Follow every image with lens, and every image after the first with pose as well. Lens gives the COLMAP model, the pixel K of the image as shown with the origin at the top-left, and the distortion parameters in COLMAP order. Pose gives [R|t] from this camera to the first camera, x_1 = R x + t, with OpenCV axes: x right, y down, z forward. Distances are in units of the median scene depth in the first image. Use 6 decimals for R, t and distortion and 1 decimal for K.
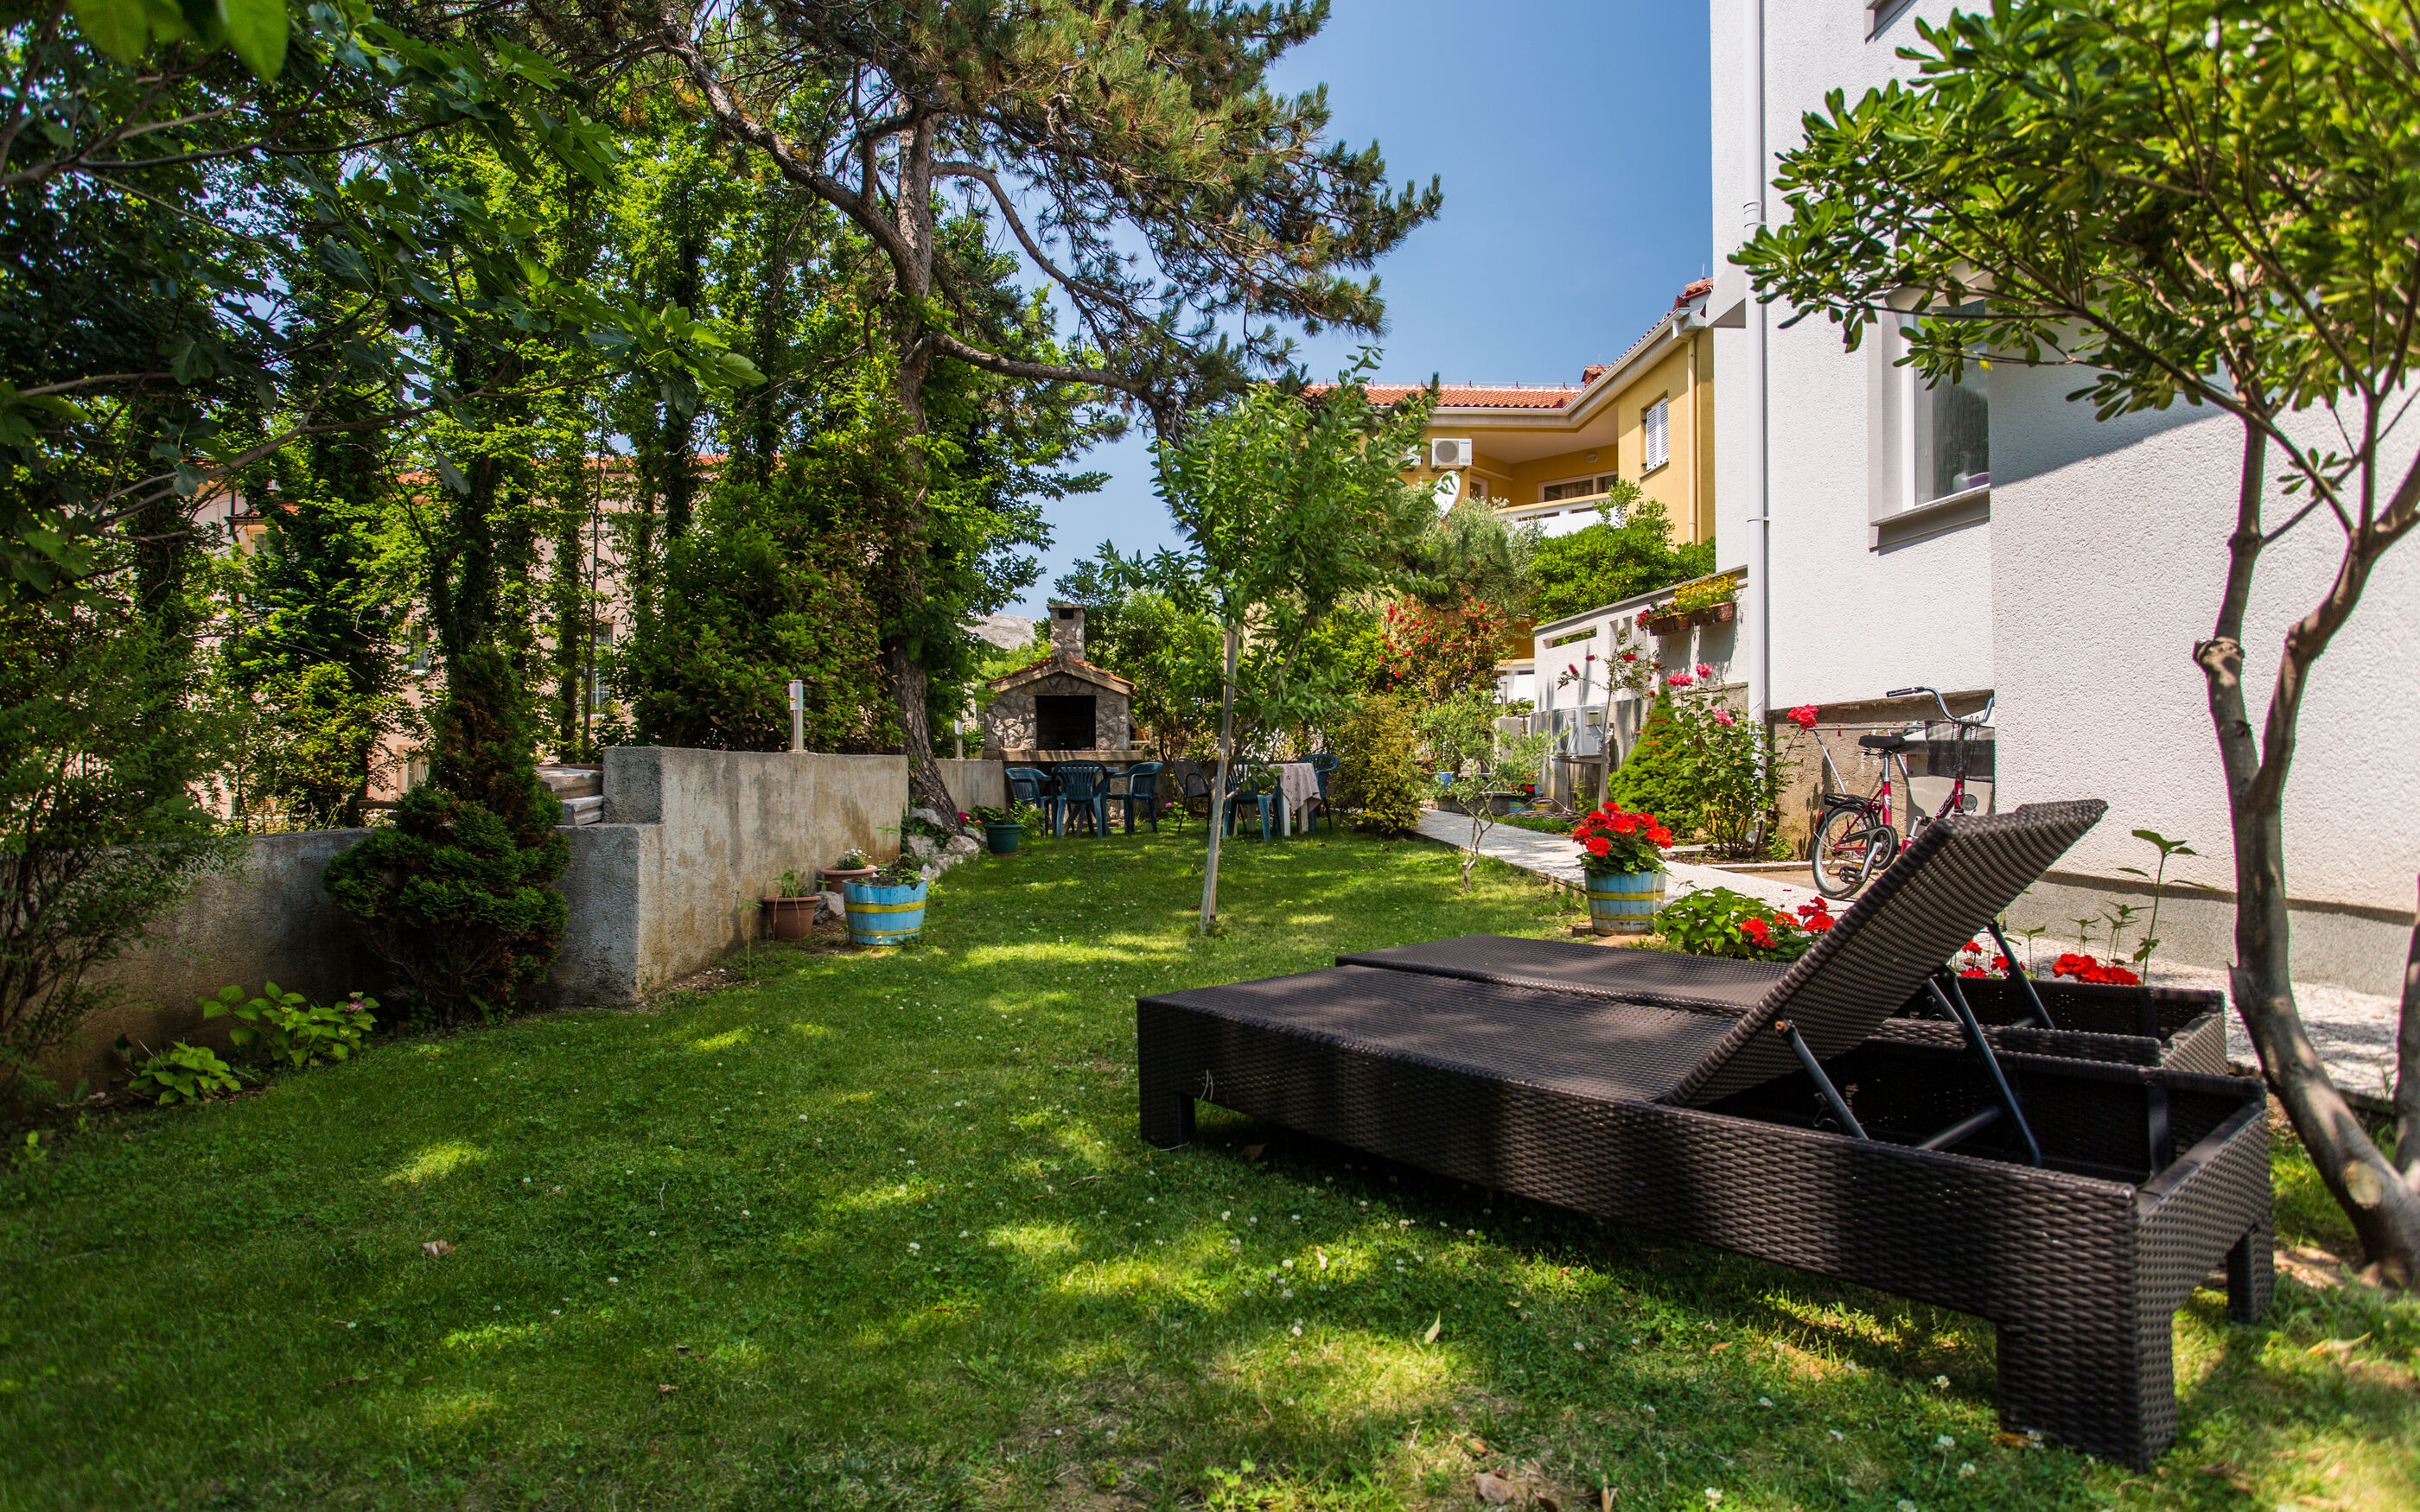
lens RADIAL K [[1370.5, 0, 1212.5], [0, 1370.5, 760.8], [0, 0, 1]] dist [0.005751, 0.000058]
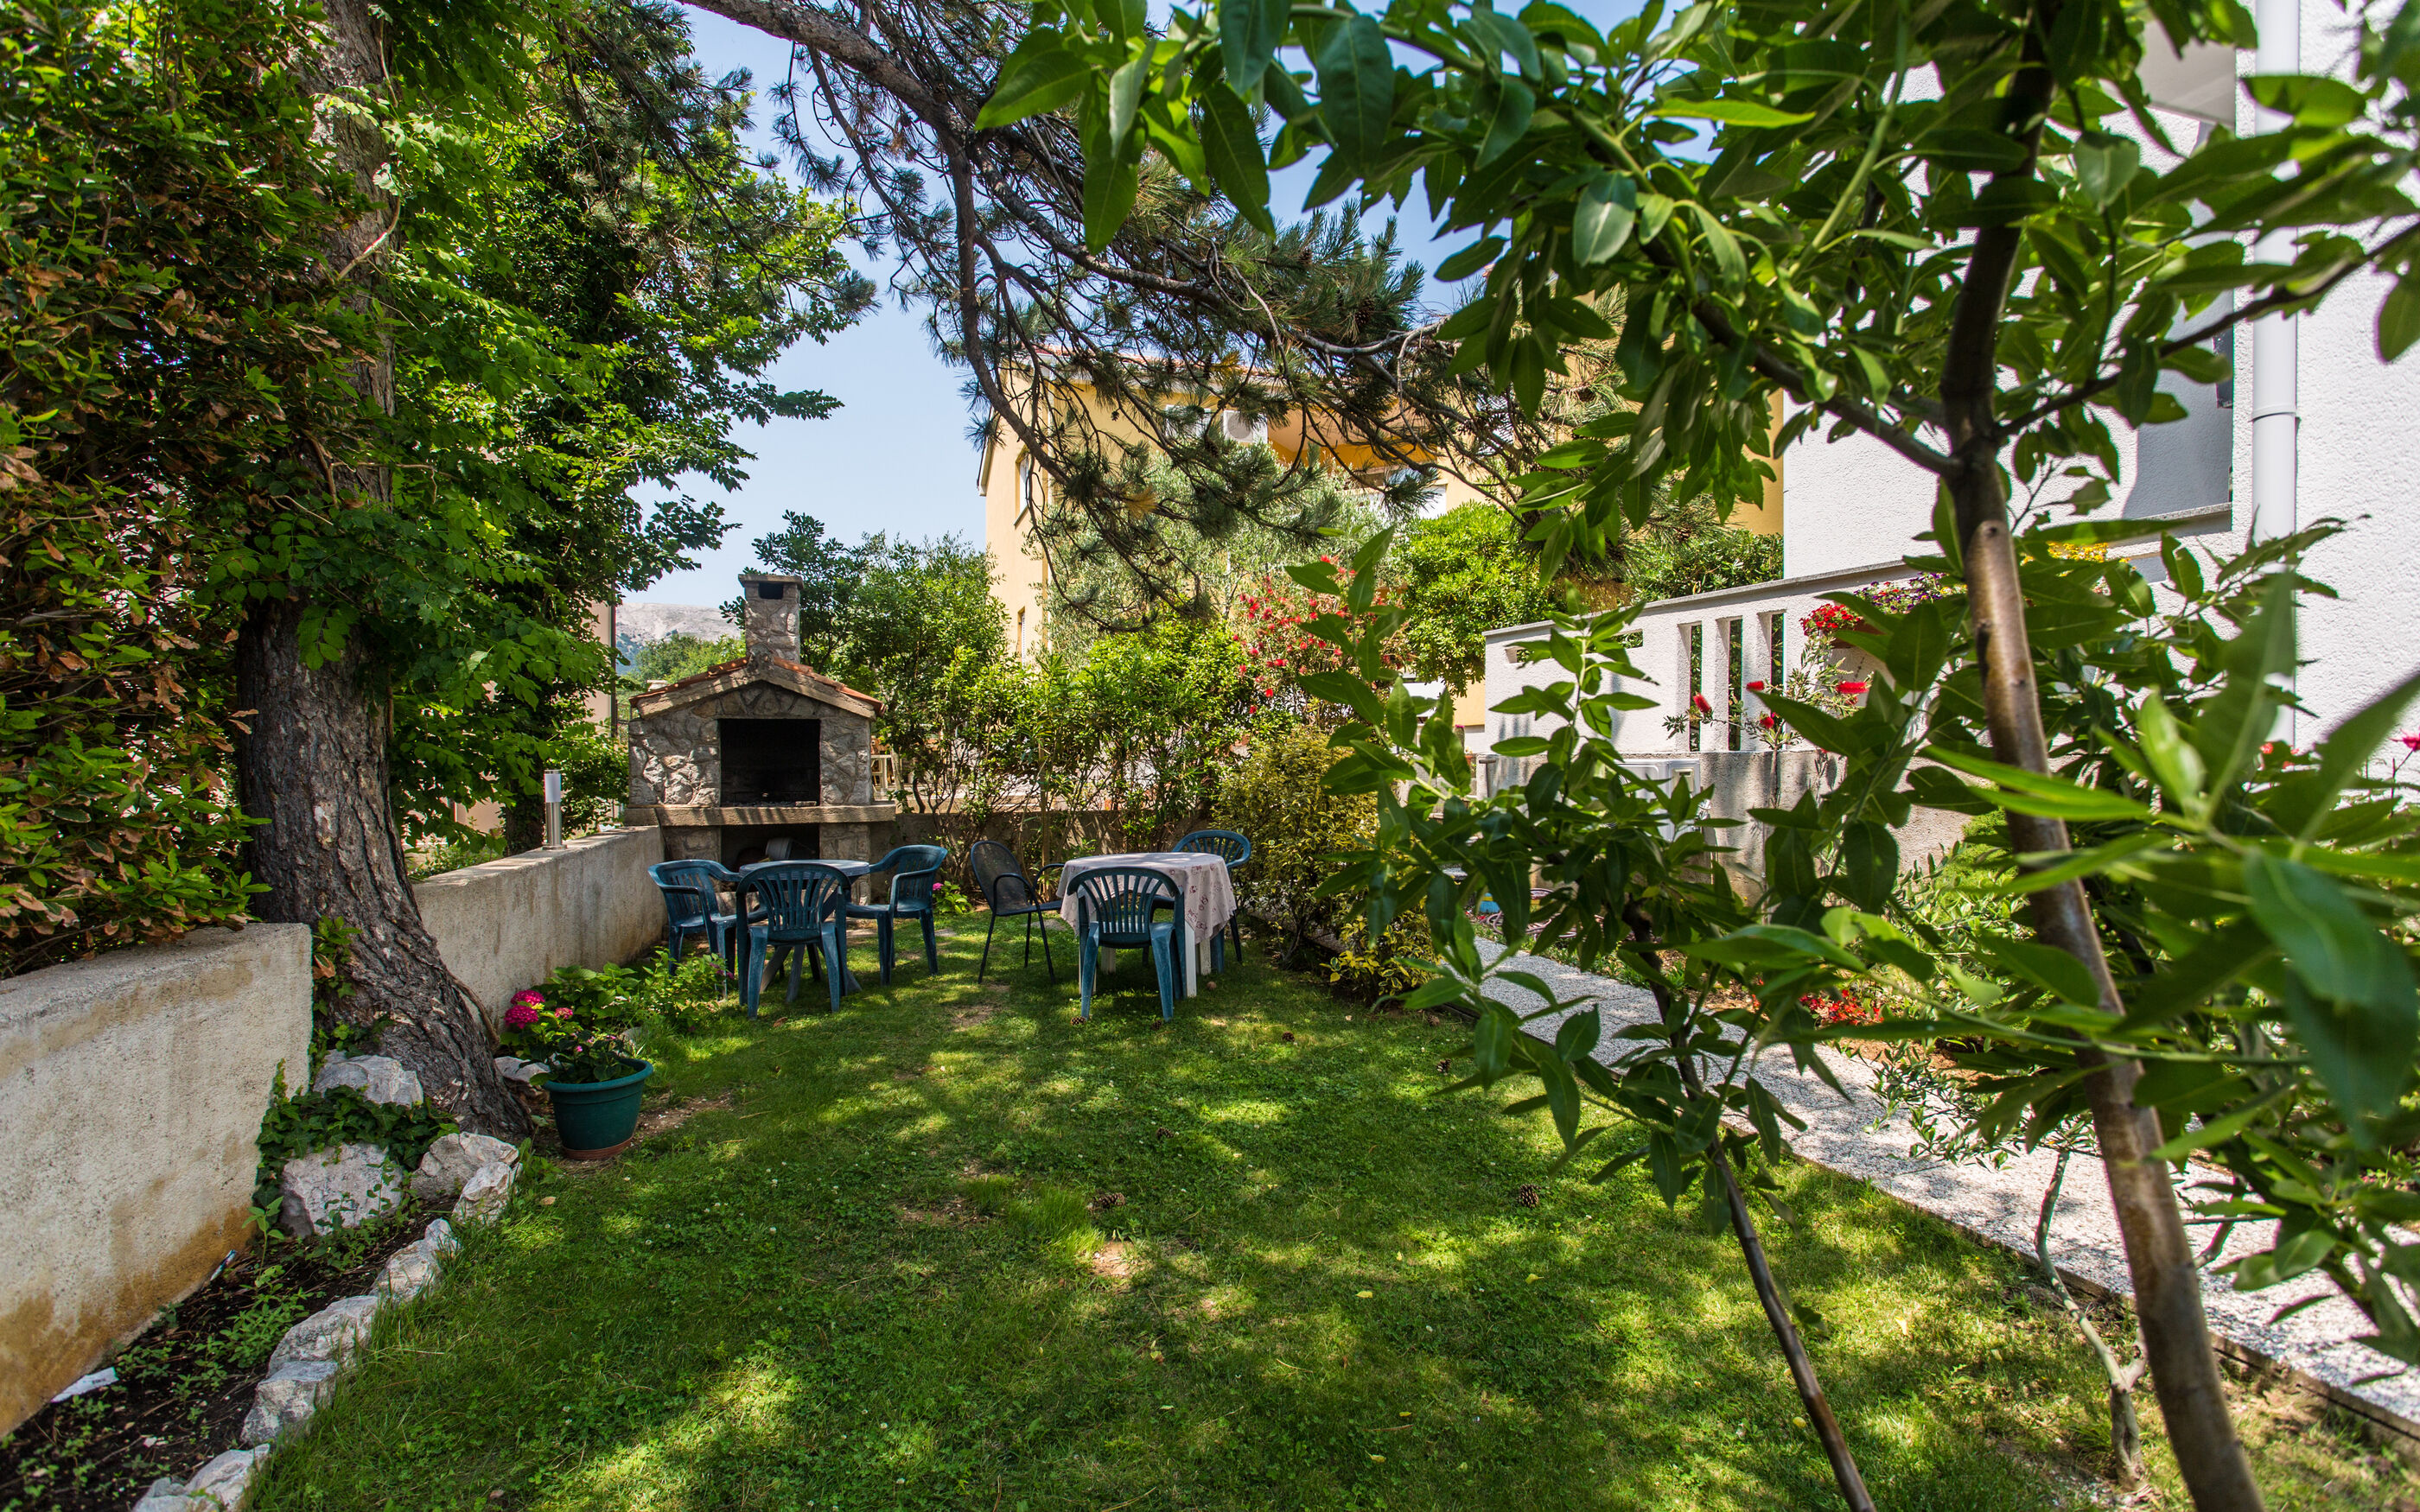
lens RADIAL K [[1175.8, 0, 1220.3], [0, 1175.8, 741.5], [0, 0, 1]] dist [0.003334, 0.002121]
pose [[0.968322, 0.001977, 0.249696, -0.040664], [-0.001432, 0.999996, -0.002367, -0.035894], [-0.249700, 0.001934, 0.968321, 0.416539]]
